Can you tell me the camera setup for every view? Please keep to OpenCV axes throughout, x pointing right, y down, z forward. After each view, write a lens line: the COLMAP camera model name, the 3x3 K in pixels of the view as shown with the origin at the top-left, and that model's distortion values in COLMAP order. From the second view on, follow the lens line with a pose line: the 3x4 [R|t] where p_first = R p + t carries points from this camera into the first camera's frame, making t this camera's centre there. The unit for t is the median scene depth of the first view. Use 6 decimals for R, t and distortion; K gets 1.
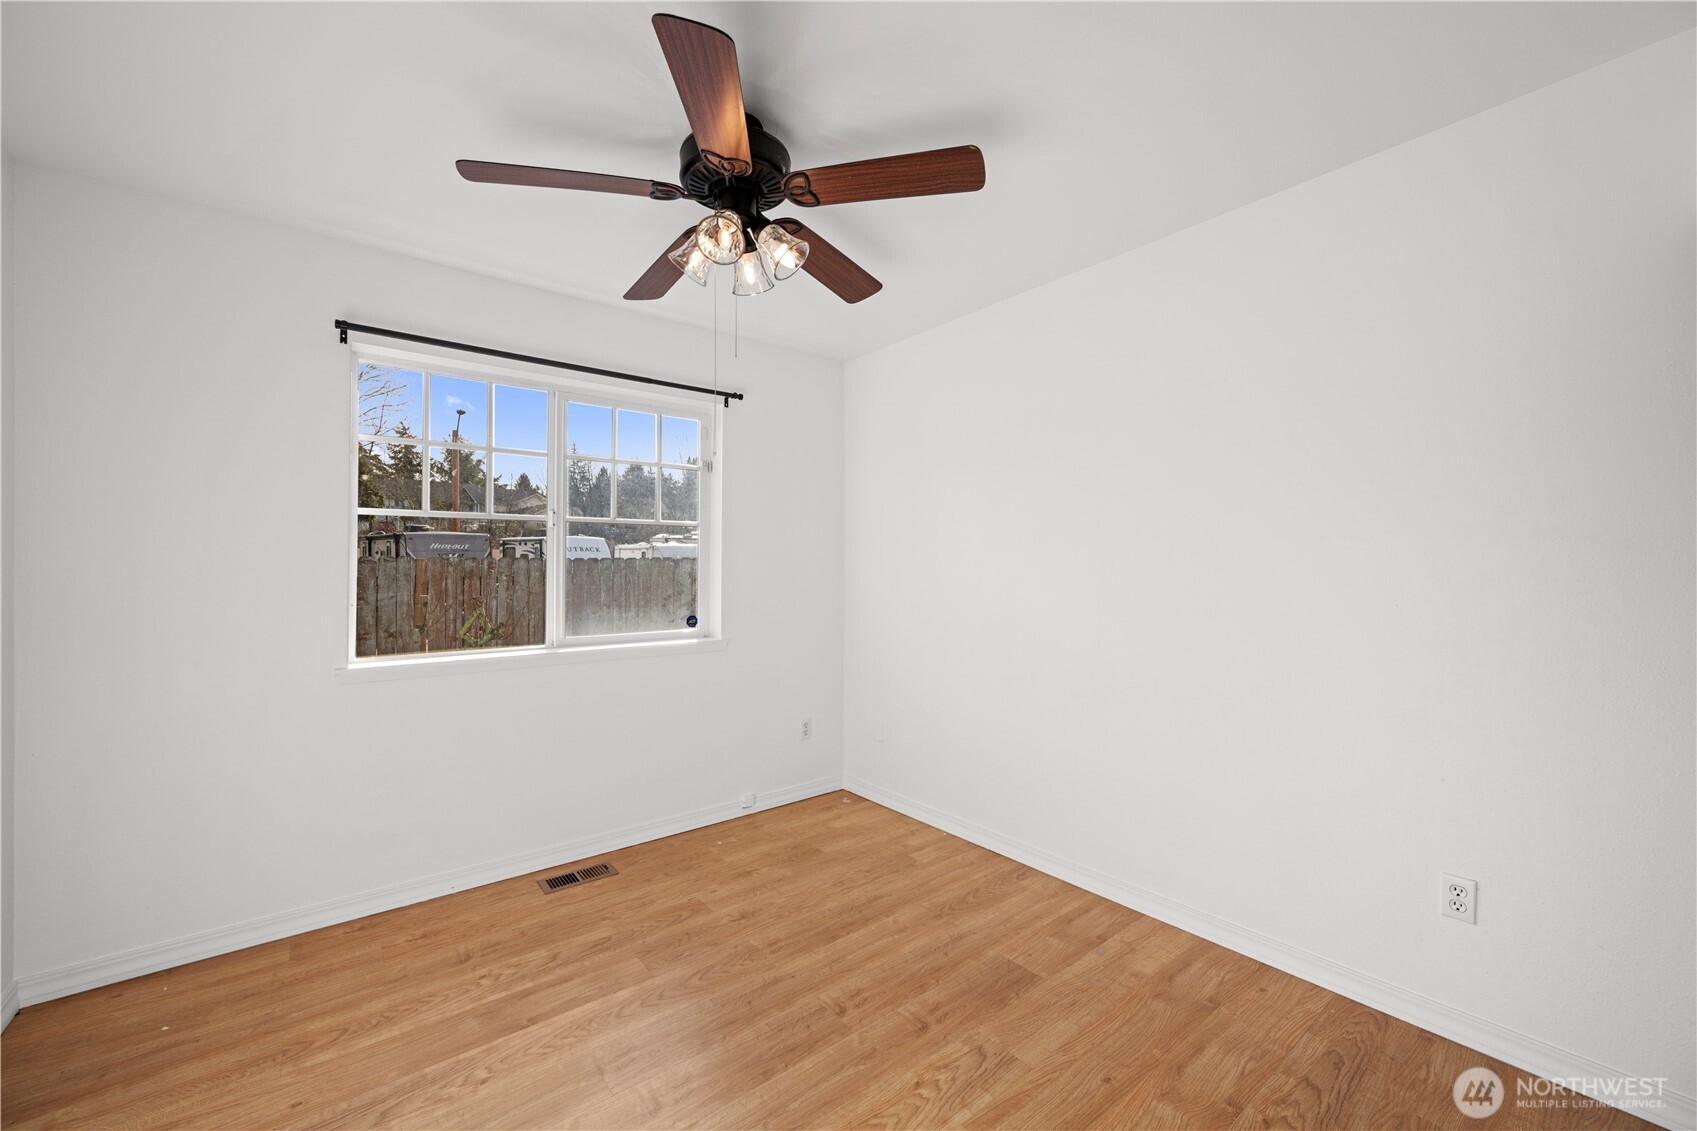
lens RADIAL K [[667.2, 0, 853.5], [0, 667.2, 571.4], [0, 0, 1]] dist [-0.001466, -0.000057]
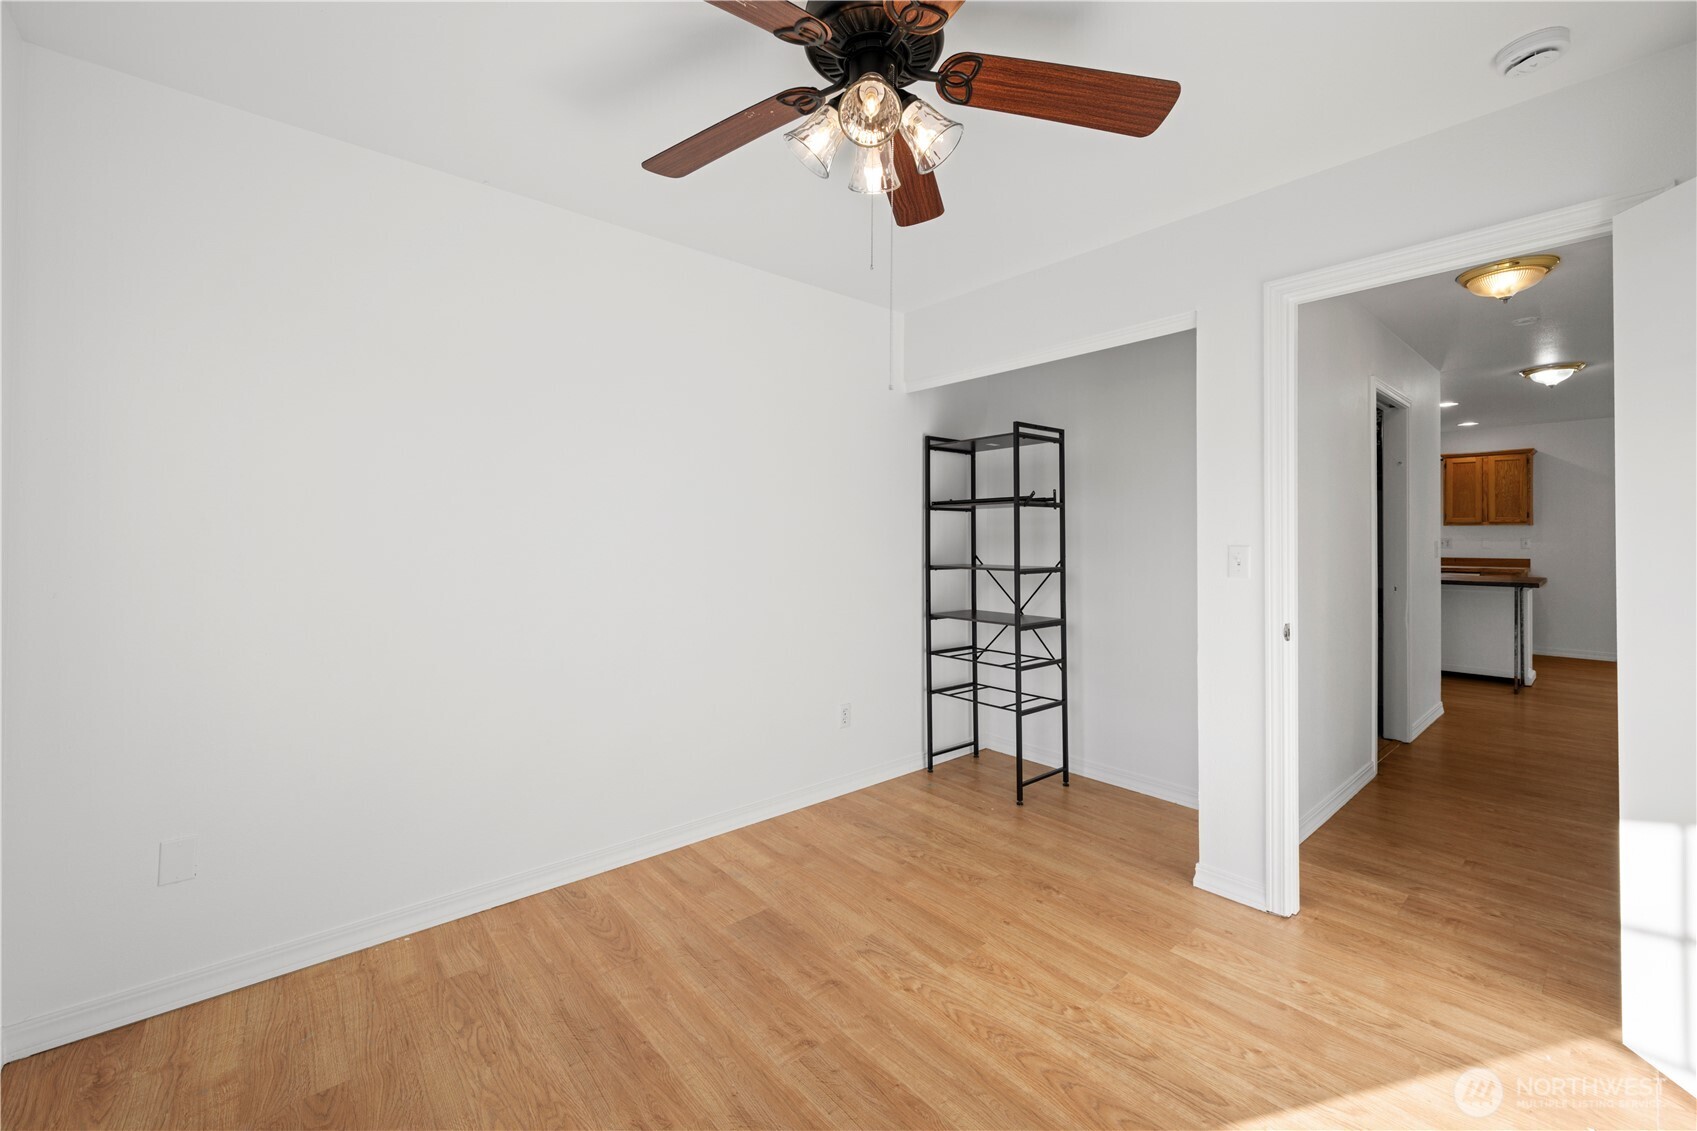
lens RADIAL K [[667.2, 0, 864.4], [0, 667.2, 532.0], [0, 0, 1]] dist [-0.001466, -0.000057]
pose [[-0.037403, 0.012183, 0.999226, -0.796073], [0.001903, 0.999925, -0.012120, 0.004419], [-0.999298, 0.001448, -0.037424, 0.851601]]
